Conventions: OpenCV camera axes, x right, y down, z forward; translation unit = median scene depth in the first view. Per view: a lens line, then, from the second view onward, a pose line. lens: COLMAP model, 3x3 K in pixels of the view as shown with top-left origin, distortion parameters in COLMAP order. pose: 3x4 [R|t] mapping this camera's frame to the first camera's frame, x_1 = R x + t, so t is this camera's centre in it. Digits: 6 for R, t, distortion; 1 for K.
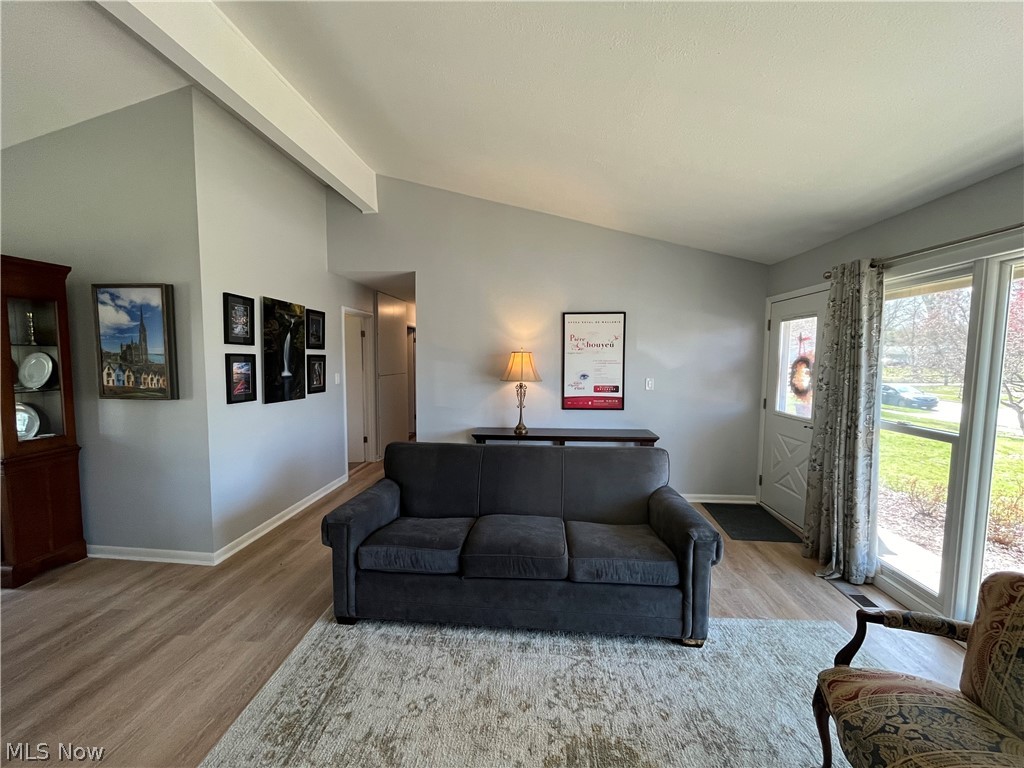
lens RADIAL K [[421.0, 0, 508.9], [0, 421.0, 386.3], [0, 0, 1]] dist [-0.003466, -0.000400]
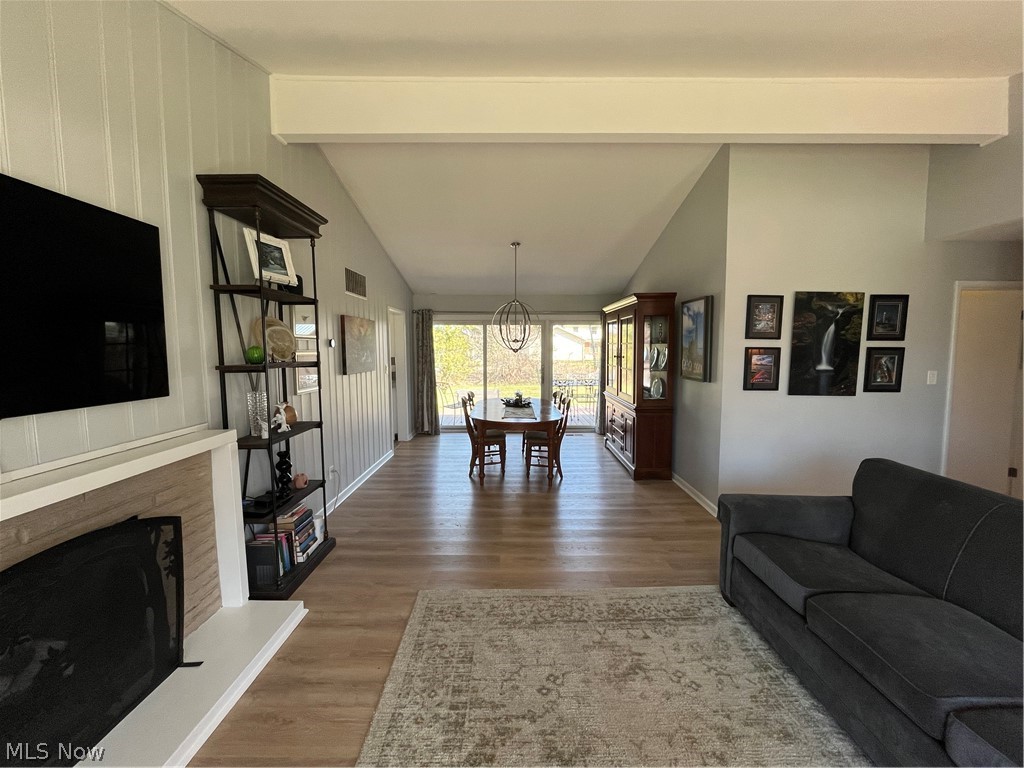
lens RADIAL K [[414.7, 0, 514.7], [0, 414.7, 382.3], [0, 0, 1]] dist [-0.003343, -0.000351]
pose [[0.096015, 0.074603, -0.992580, 0.429442], [-0.066139, 0.995462, 0.068422, -0.016956], [0.993180, 0.059079, 0.100514, 0.254041]]
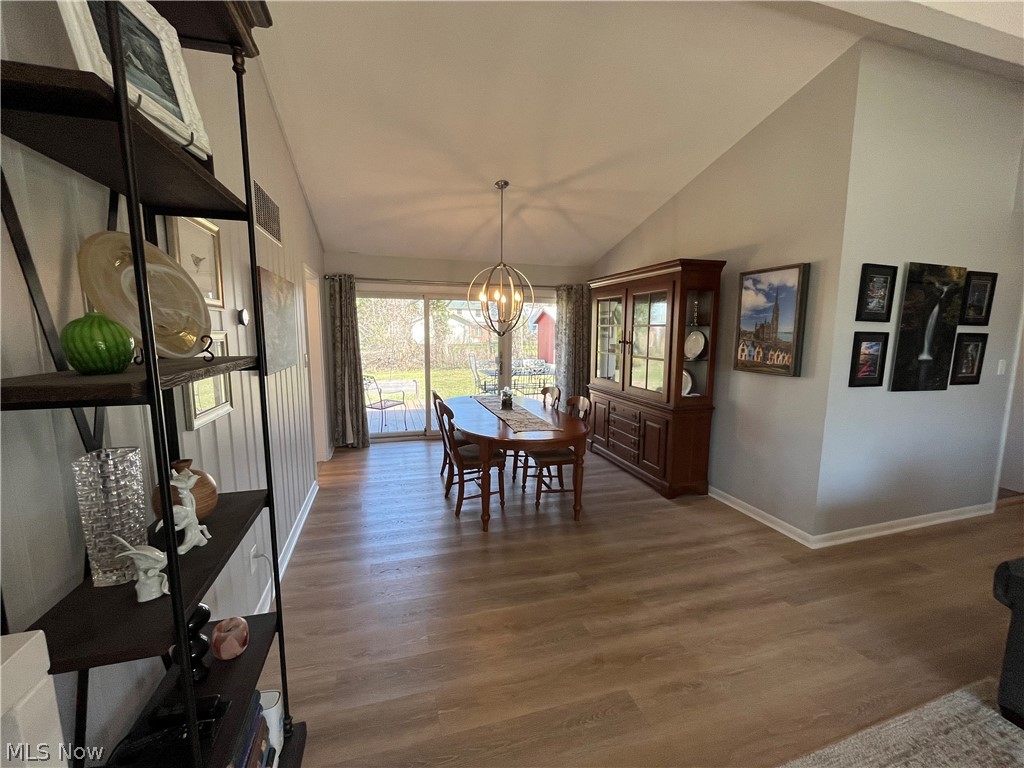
lens RADIAL K [[421.0, 0, 508.9], [0, 421.0, 386.3], [0, 0, 1]] dist [-0.003466, -0.000400]
pose [[0.368750, 0.115702, -0.922299, -0.099064], [-0.068400, 0.992910, 0.097213, 0.002635], [0.927008, 0.027238, 0.374050, -0.035486]]
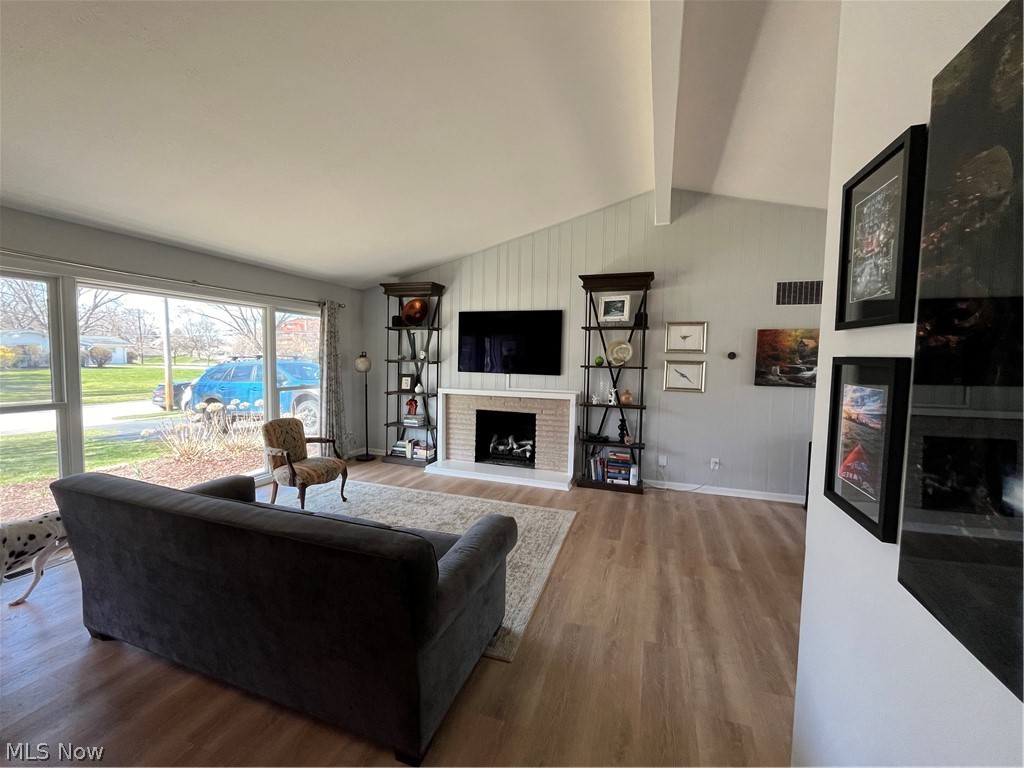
lens RADIAL K [[421.0, 0, 508.9], [0, 421.0, 386.3], [0, 0, 1]] dist [-0.003466, -0.000400]
pose [[-0.967565, -0.042158, 0.249078, -0.499503], [-0.007375, 0.990271, 0.138960, -0.103505], [-0.252513, 0.132616, -0.958462, 1.449637]]
